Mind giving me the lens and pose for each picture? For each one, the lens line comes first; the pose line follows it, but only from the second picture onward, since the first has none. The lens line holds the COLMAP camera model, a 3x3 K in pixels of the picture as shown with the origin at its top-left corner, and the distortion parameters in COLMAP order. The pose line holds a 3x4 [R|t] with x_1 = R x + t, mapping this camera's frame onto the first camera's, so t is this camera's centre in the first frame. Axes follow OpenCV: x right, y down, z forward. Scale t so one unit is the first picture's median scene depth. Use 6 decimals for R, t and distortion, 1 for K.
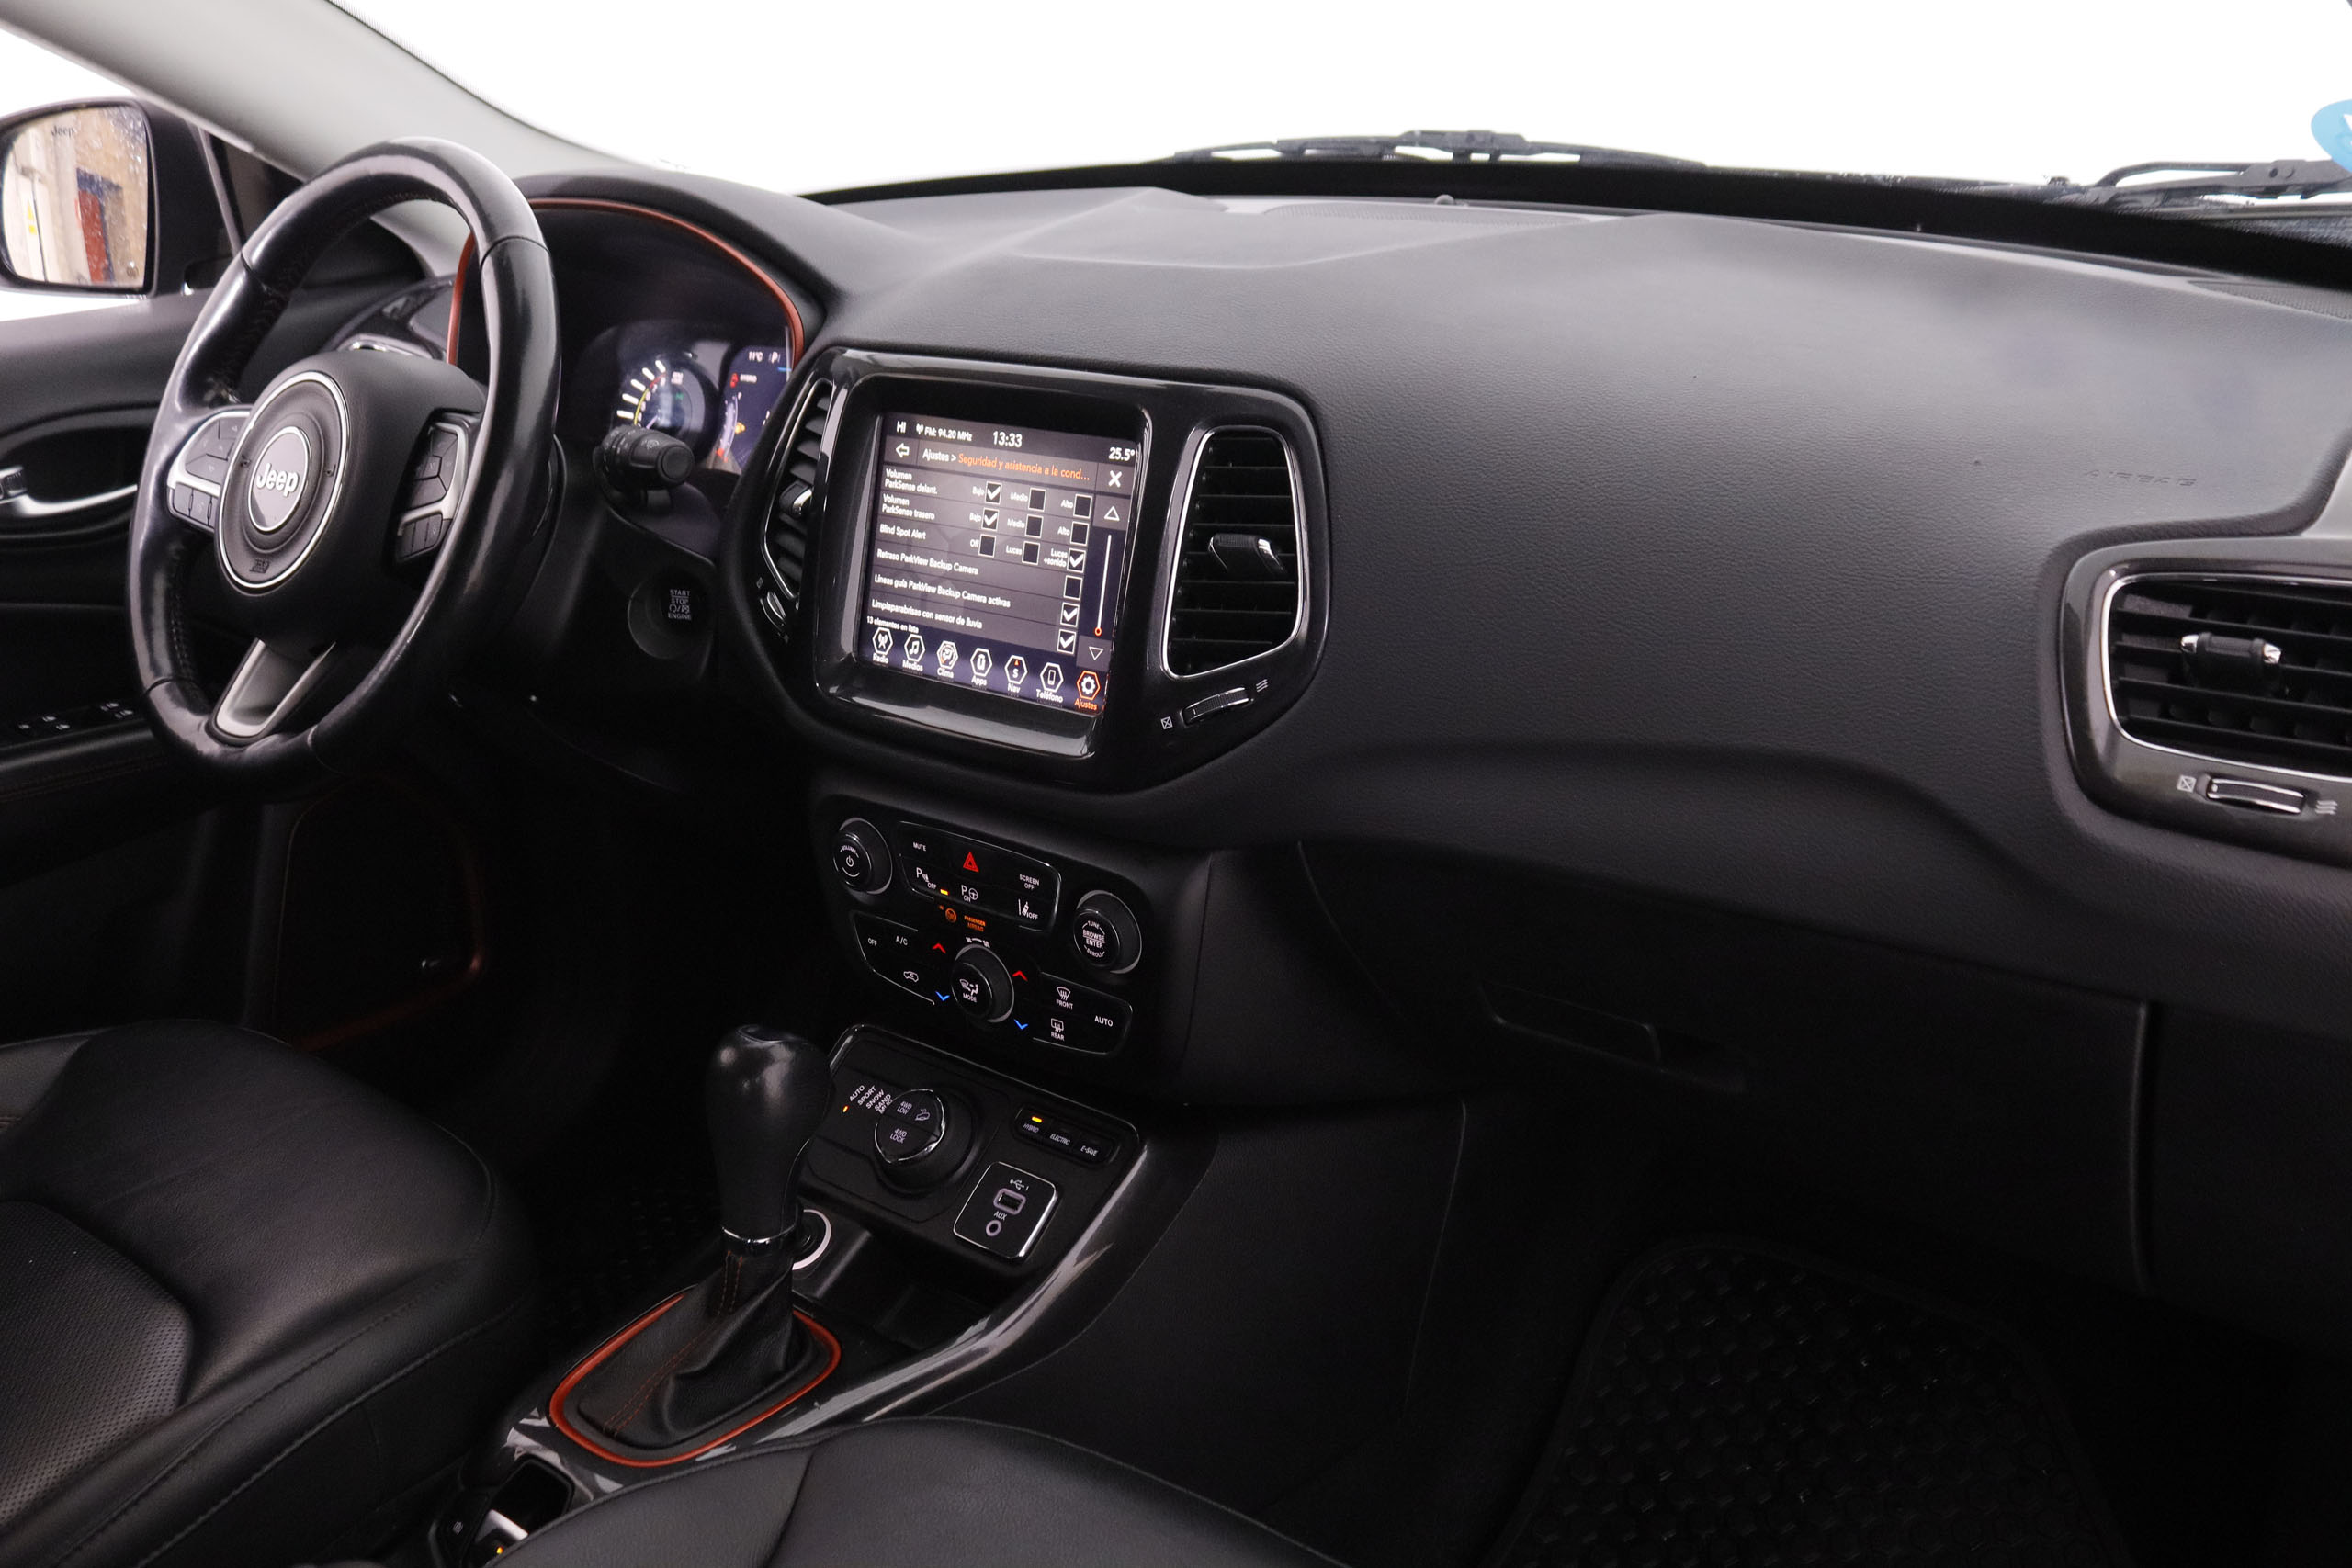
lens RADIAL K [[2163.2, 0, 1180.8], [0, 2163.2, 775.4], [0, 0, 1]] dist [-0.090086, 0.000000]
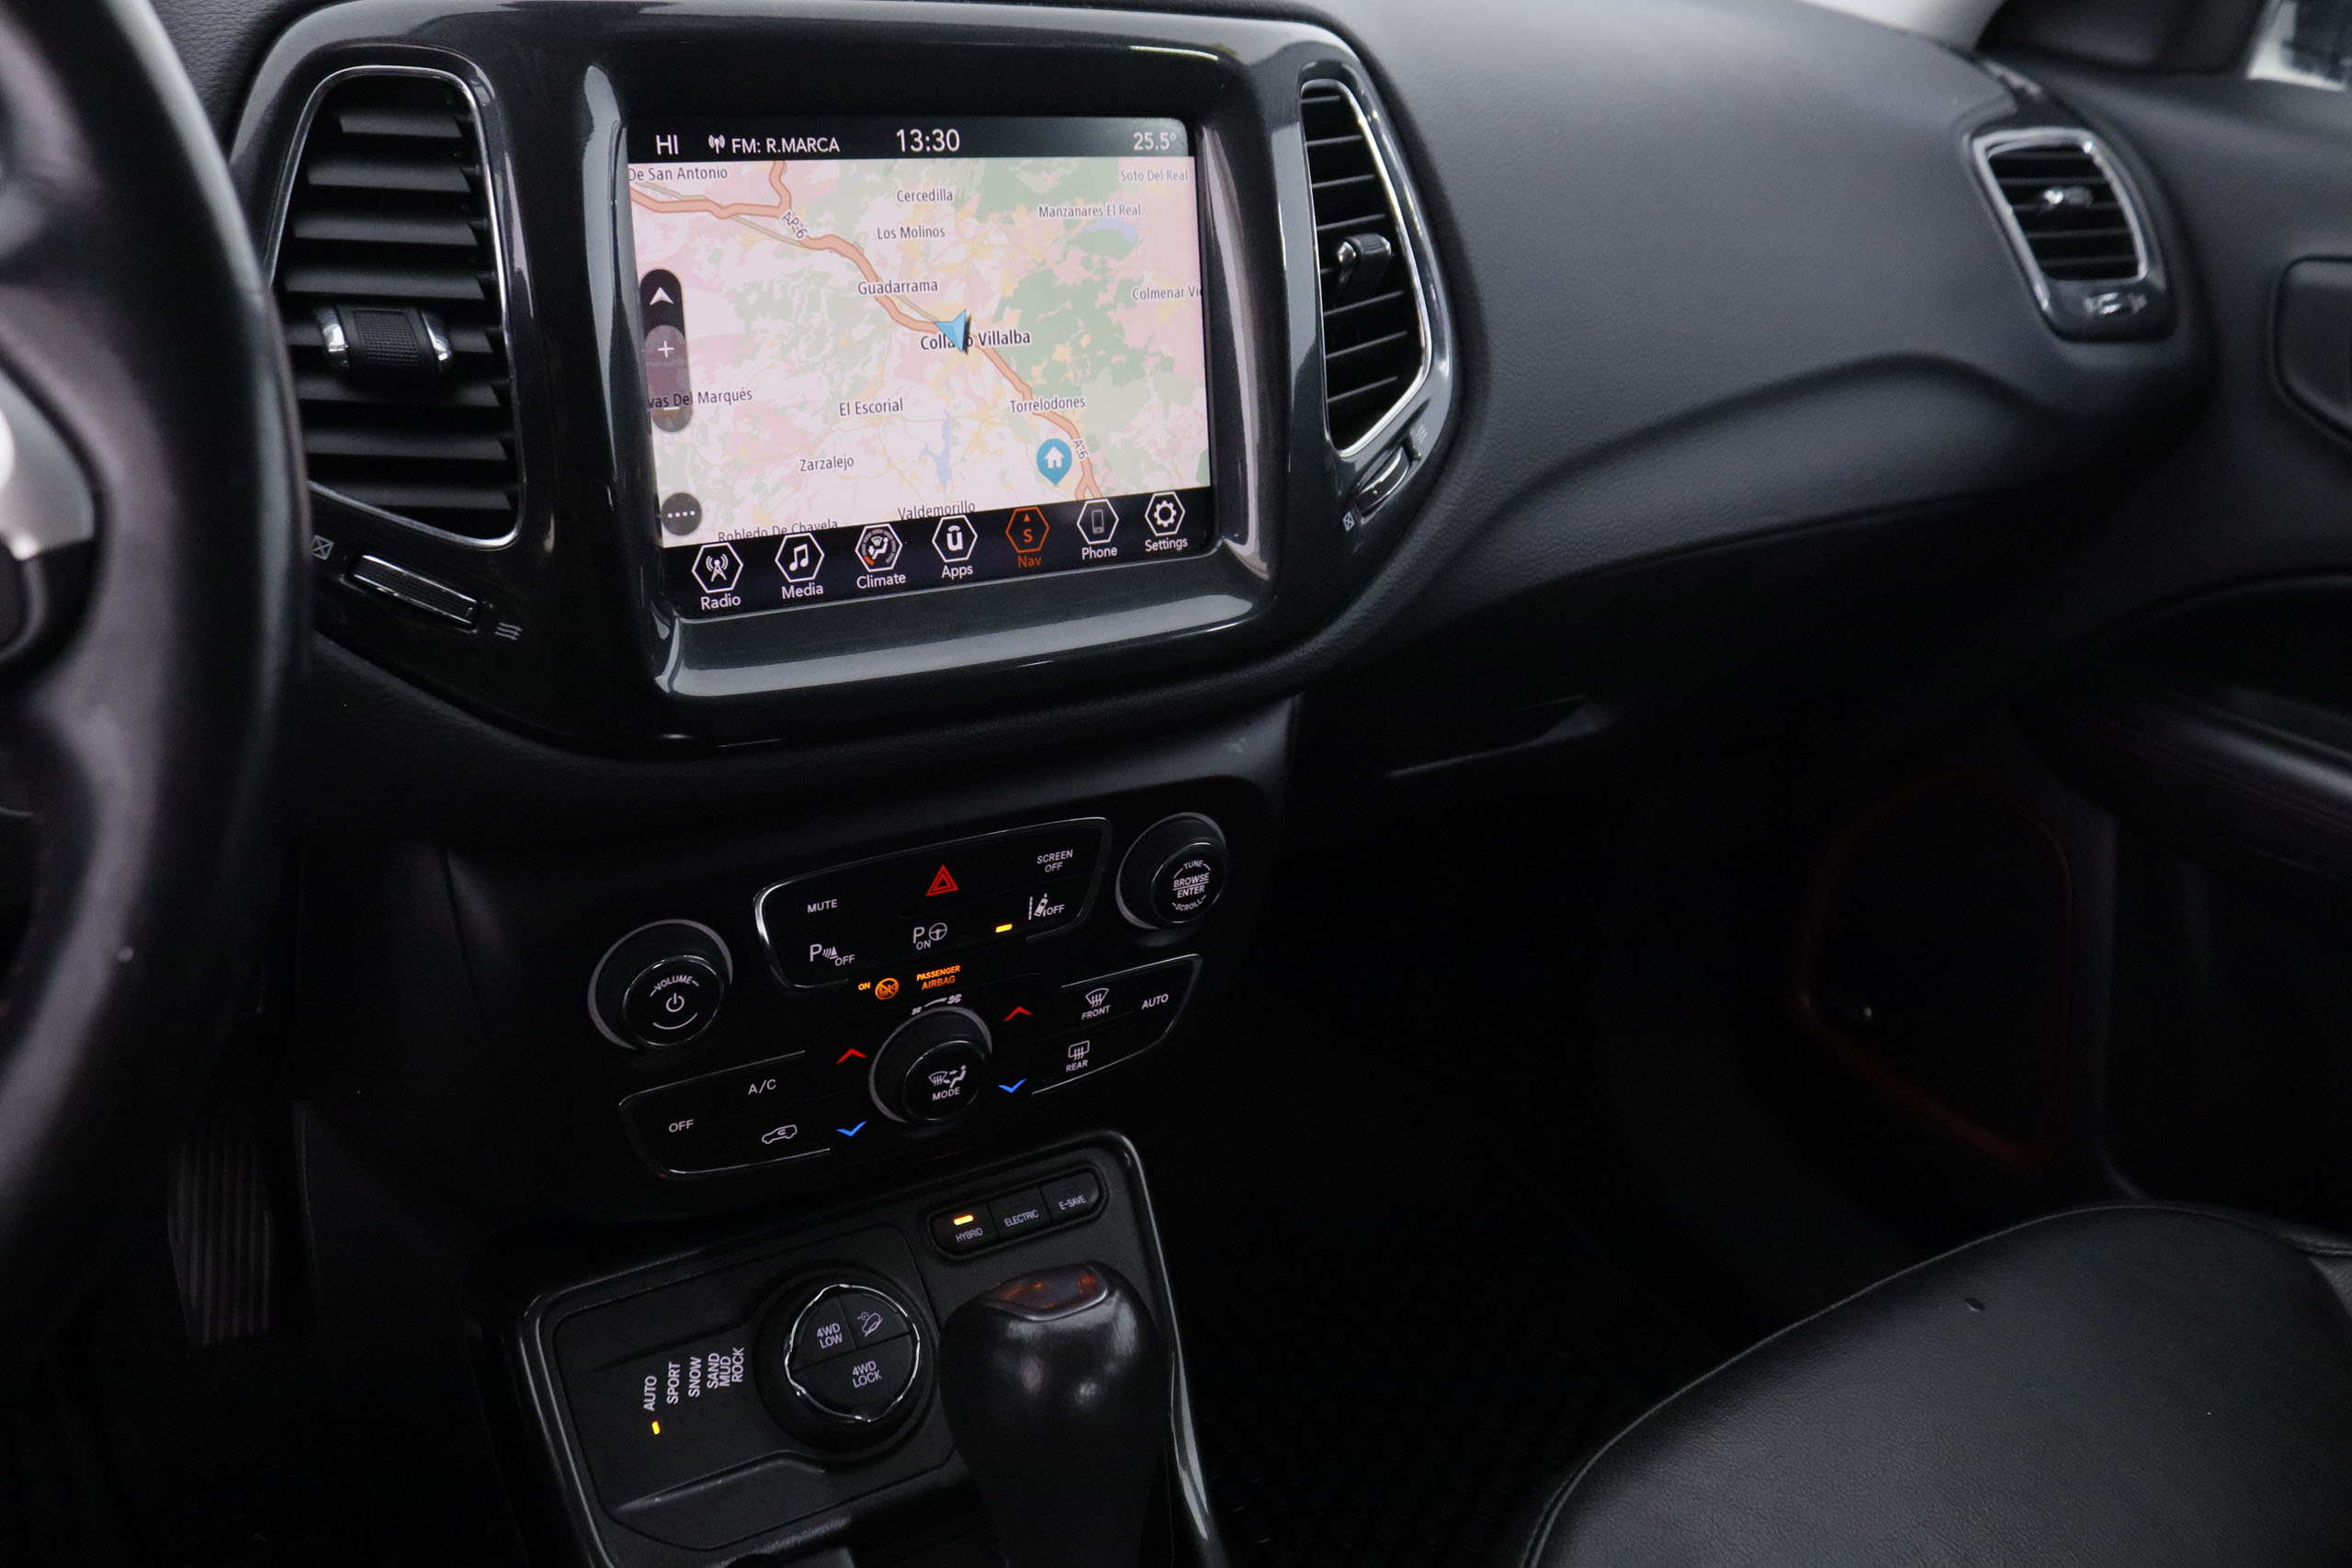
lens RADIAL K [[1908.6, 0, 1184.8], [0, 1908.6, 768.6], [0, 0, 1]] dist [-0.157657, 0.116149]
pose [[0.307008, -0.356351, 0.882474, -0.538763], [0.224481, 0.928205, 0.296722, -0.131235], [-0.924854, 0.107003, 0.364961, 0.764533]]
